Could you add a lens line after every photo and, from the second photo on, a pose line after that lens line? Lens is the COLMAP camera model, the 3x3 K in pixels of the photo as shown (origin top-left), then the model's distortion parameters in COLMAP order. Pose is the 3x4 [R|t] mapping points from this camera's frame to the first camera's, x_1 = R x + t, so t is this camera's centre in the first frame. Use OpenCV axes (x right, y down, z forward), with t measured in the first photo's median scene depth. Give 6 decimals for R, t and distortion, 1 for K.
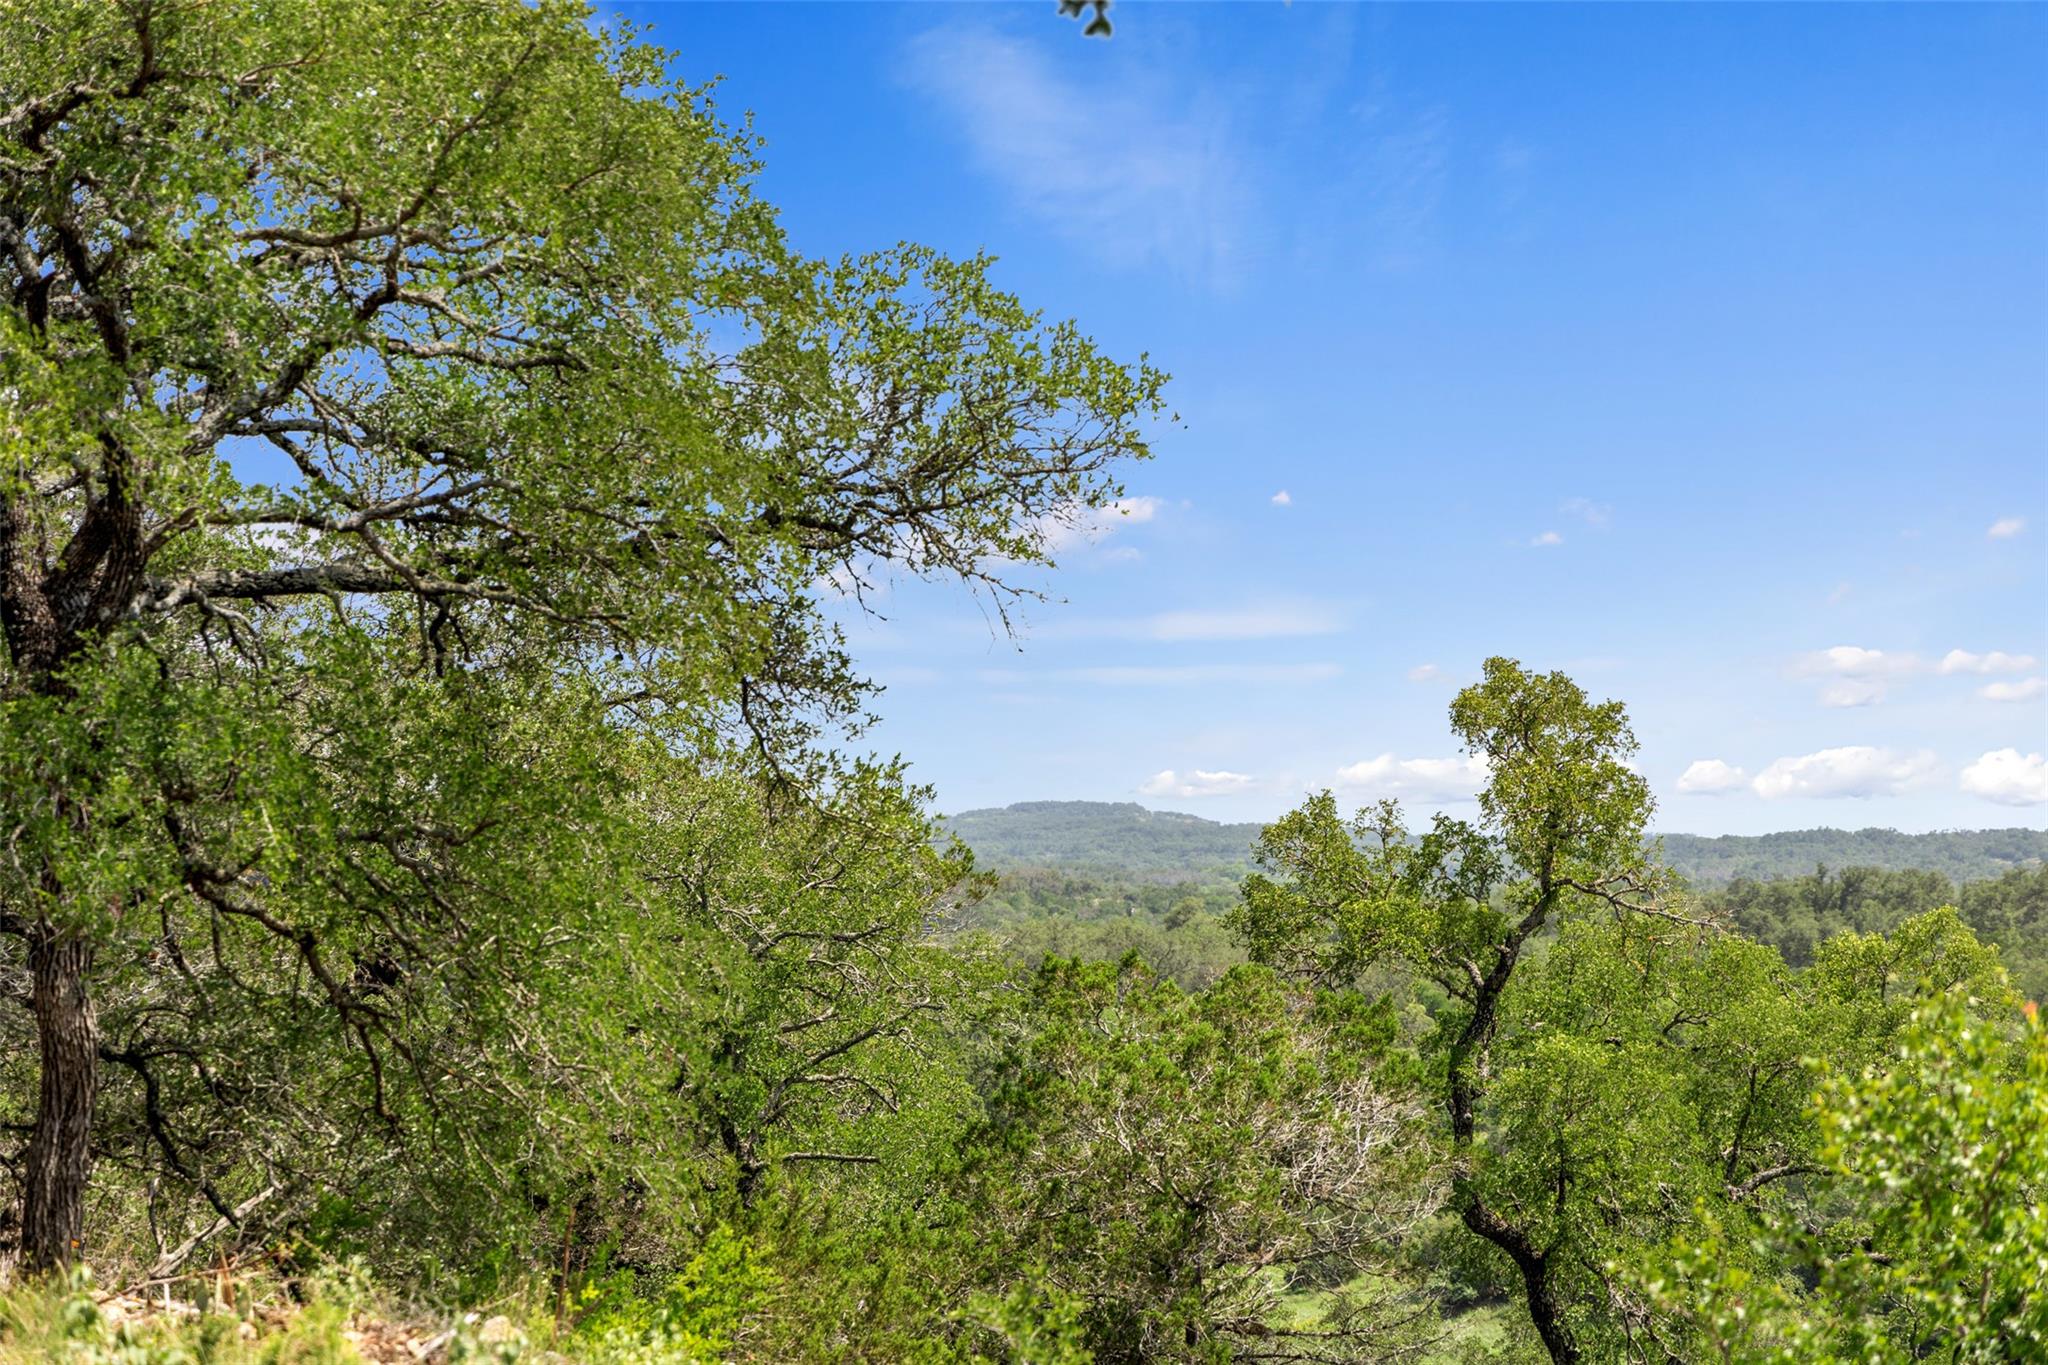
lens RADIAL K [[5971.2, 0, 1018.0], [0, 5971.2, 683.4], [0, 0, 1]] dist [0.080388, 0.000000]
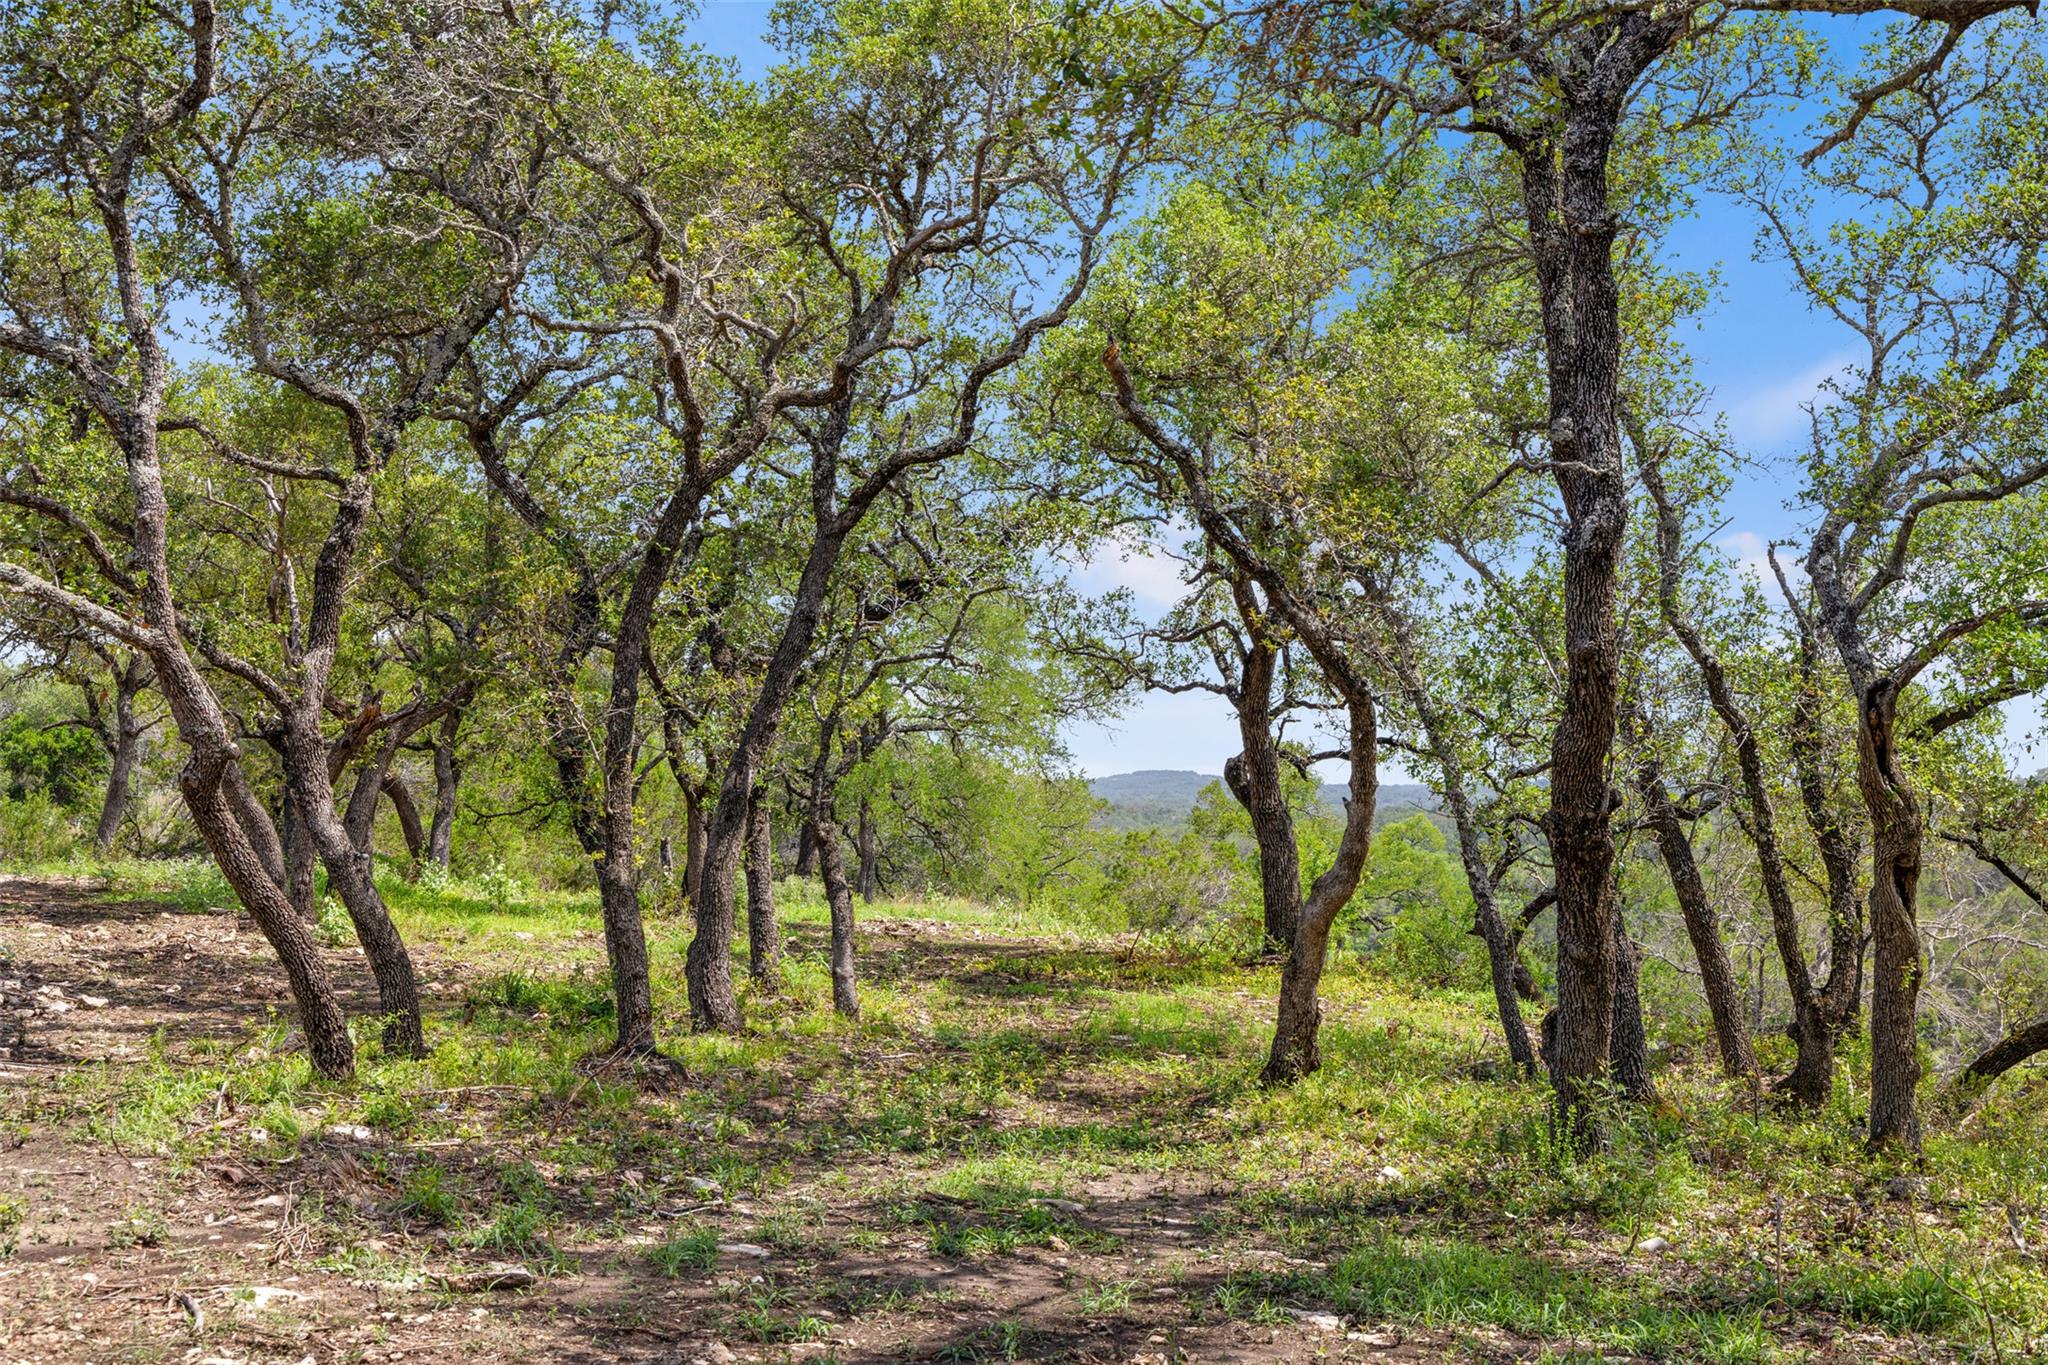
lens RADIAL K [[2817.3, 0, 1023.9], [0, 2817.3, 684.0], [0, 0, 1]] dist [0.006464, 0.000000]
pose [[0.999134, -0.011341, -0.040036, 0.014403], [0.010850, 0.999864, -0.012440, -0.021264], [0.040172, 0.011995, 0.999121, -0.712524]]
